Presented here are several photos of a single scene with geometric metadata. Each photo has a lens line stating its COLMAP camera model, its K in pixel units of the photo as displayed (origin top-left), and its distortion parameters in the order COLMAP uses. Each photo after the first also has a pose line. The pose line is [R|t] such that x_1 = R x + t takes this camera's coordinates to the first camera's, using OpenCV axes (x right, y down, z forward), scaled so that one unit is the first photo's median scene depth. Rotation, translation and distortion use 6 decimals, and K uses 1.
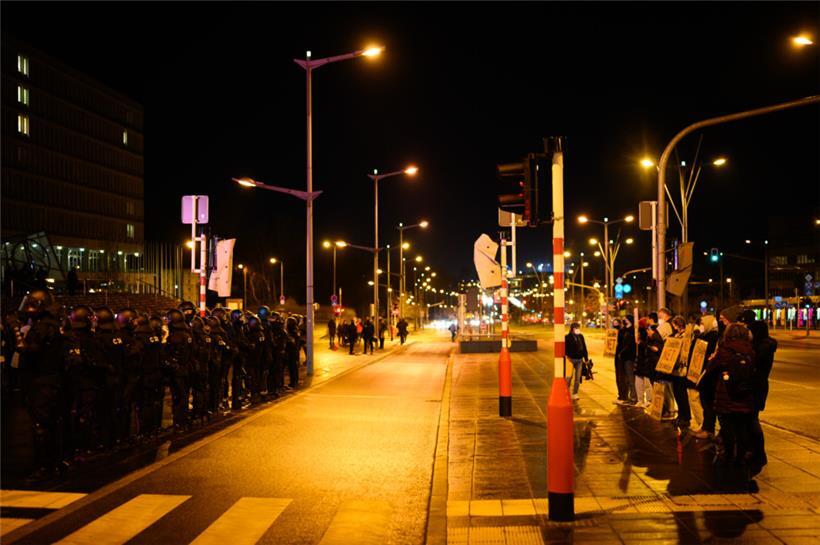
lens RADIAL K [[1318.0, 0, 410.0], [0, 1318.0, 272.5], [0, 0, 1]] dist [-0.016460, 0.051028]
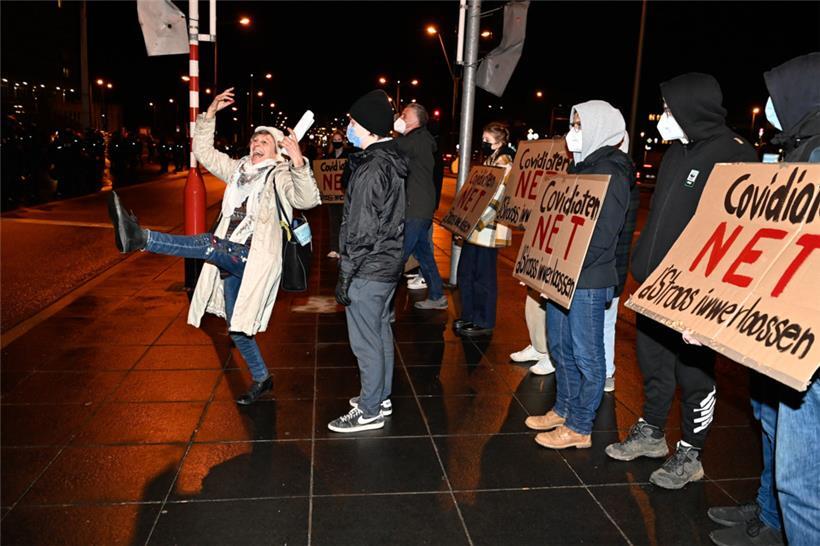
lens RADIAL K [[709.0, 0, 411.9], [0, 709.0, 293.1], [0, 0, 1]] dist [-0.029600, 0.002893]
pose [[0.984694, 0.019885, 0.173152, 0.111072], [-0.058830, 0.973085, 0.222809, 0.035397], [-0.164061, -0.229585, 0.959362, 0.672223]]
